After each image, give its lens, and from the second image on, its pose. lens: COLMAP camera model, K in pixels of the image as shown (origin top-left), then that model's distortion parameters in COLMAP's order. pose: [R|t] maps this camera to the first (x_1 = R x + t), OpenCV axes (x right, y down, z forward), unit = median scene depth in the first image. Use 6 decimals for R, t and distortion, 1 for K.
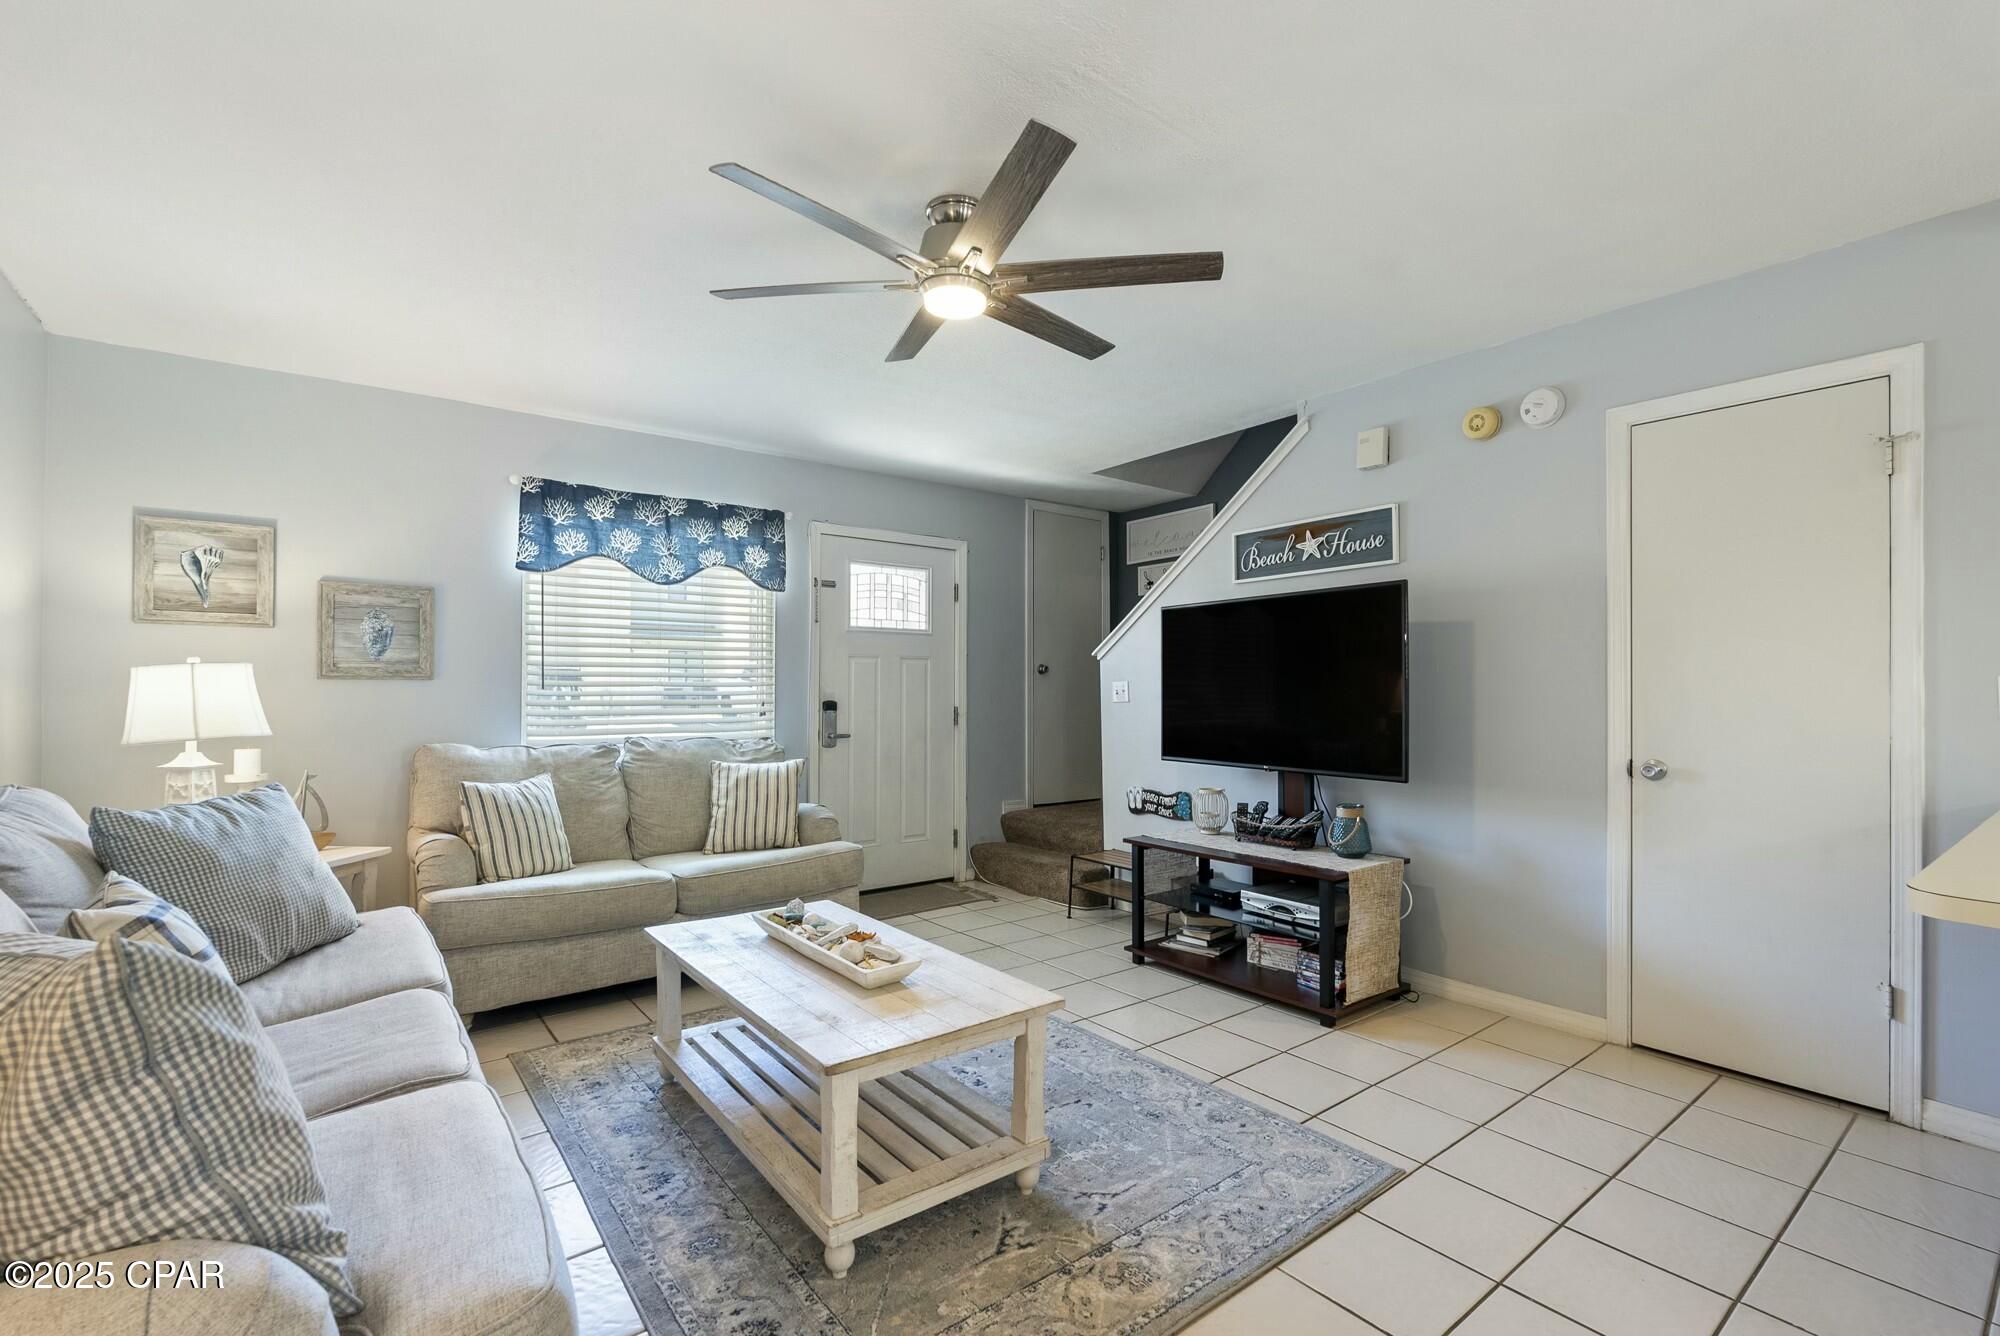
lens RADIAL K [[874.6, 0, 1004.6], [0, 874.6, 684.7], [0, 0, 1]] dist [-0.012021, 0.000078]
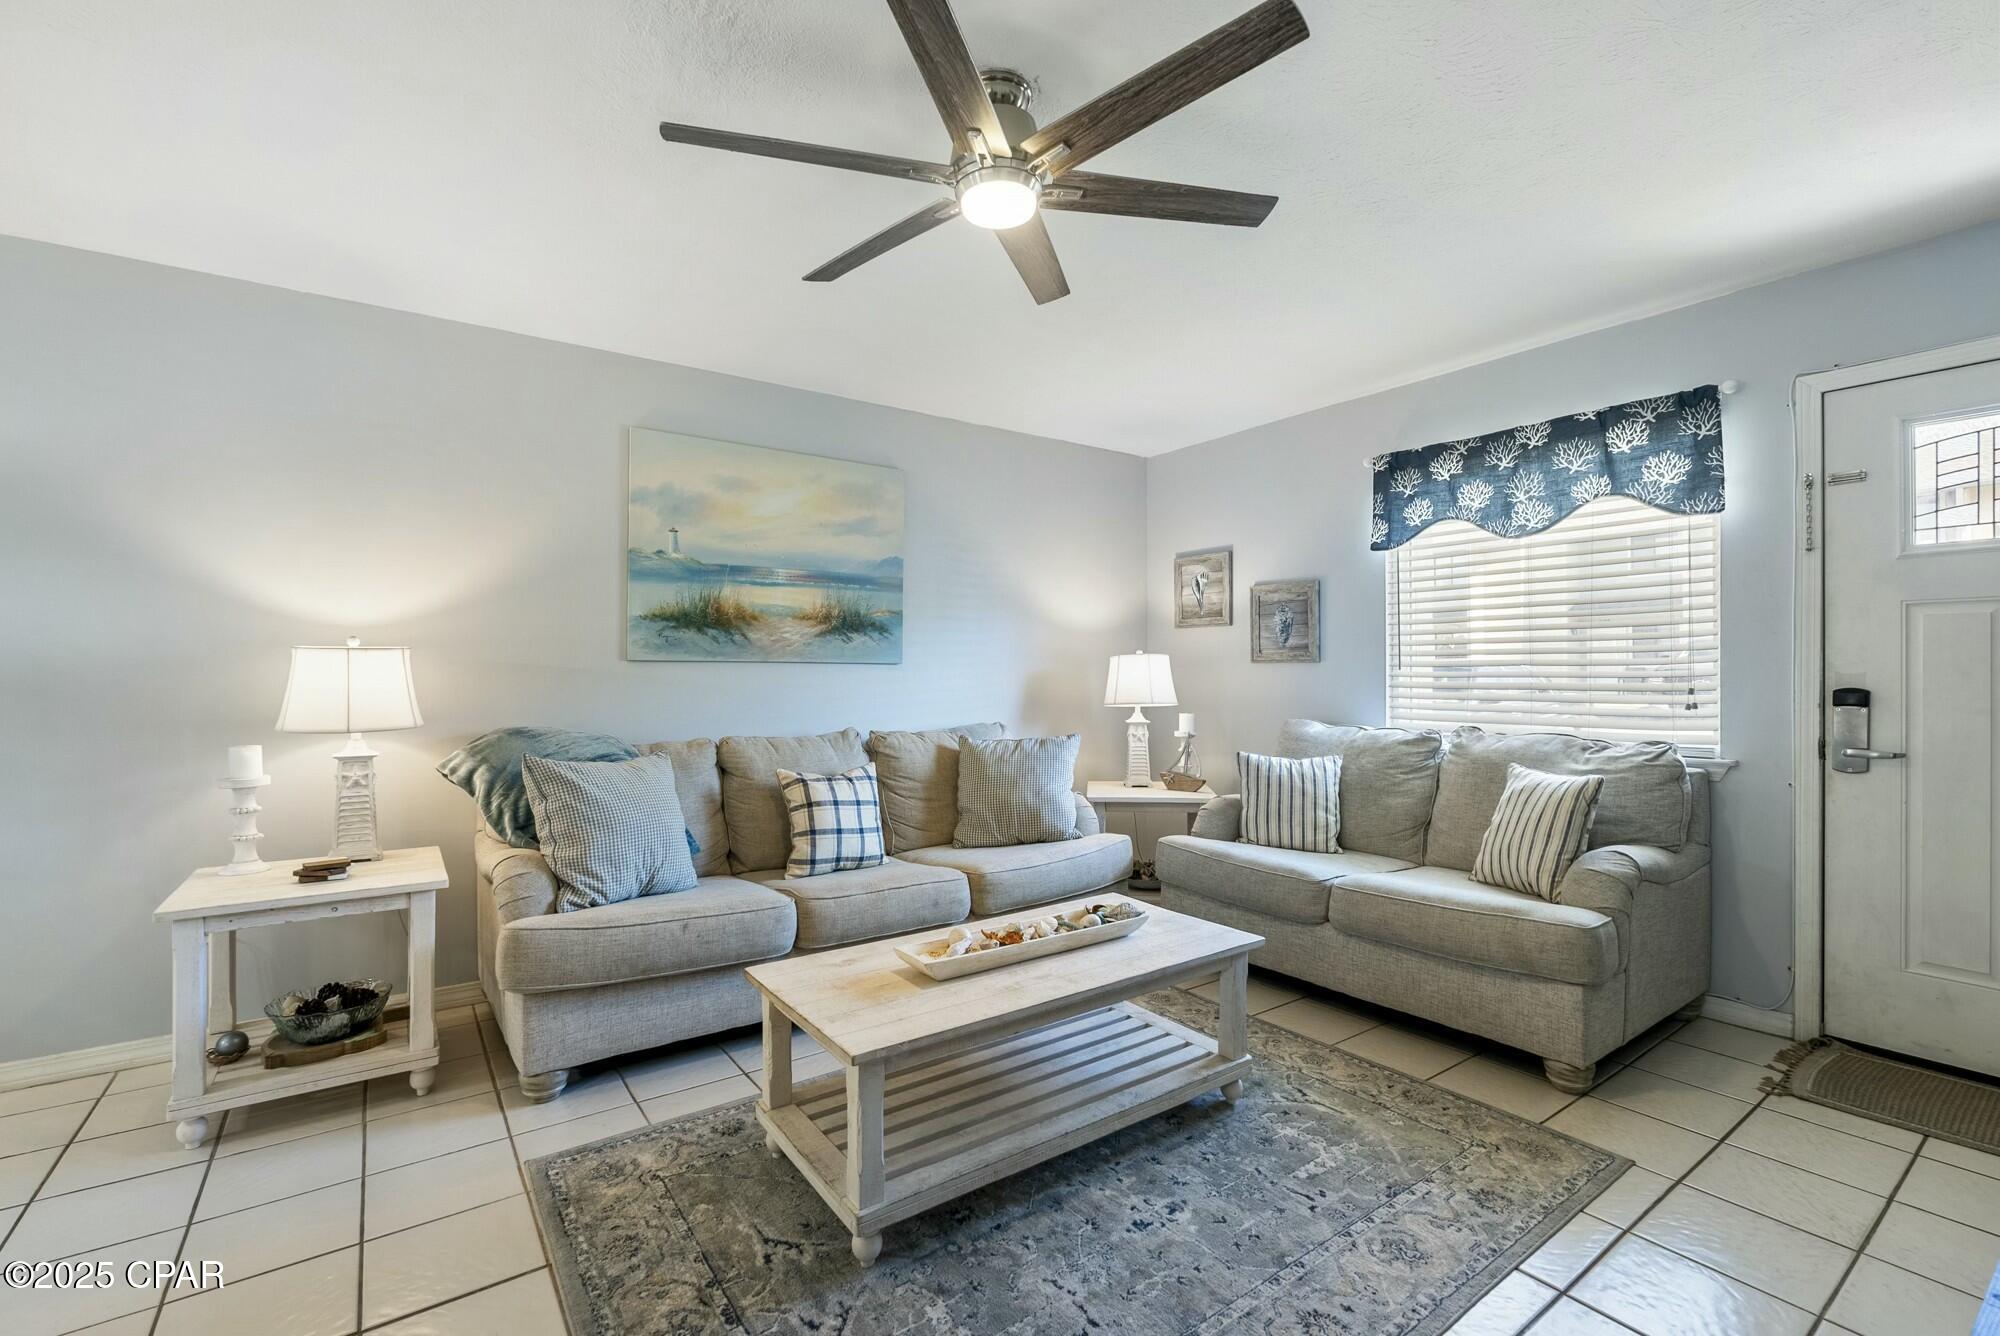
lens RADIAL K [[879.8, 0, 1019.3], [0, 879.8, 672.5], [0, 0, 1]] dist [-0.005394, 0.000484]
pose [[-0.024493, 0.000578, -0.999700, 0.465039], [0.011638, 0.999932, 0.000293, 0.002508], [0.999632, -0.011628, -0.024498, 0.620121]]
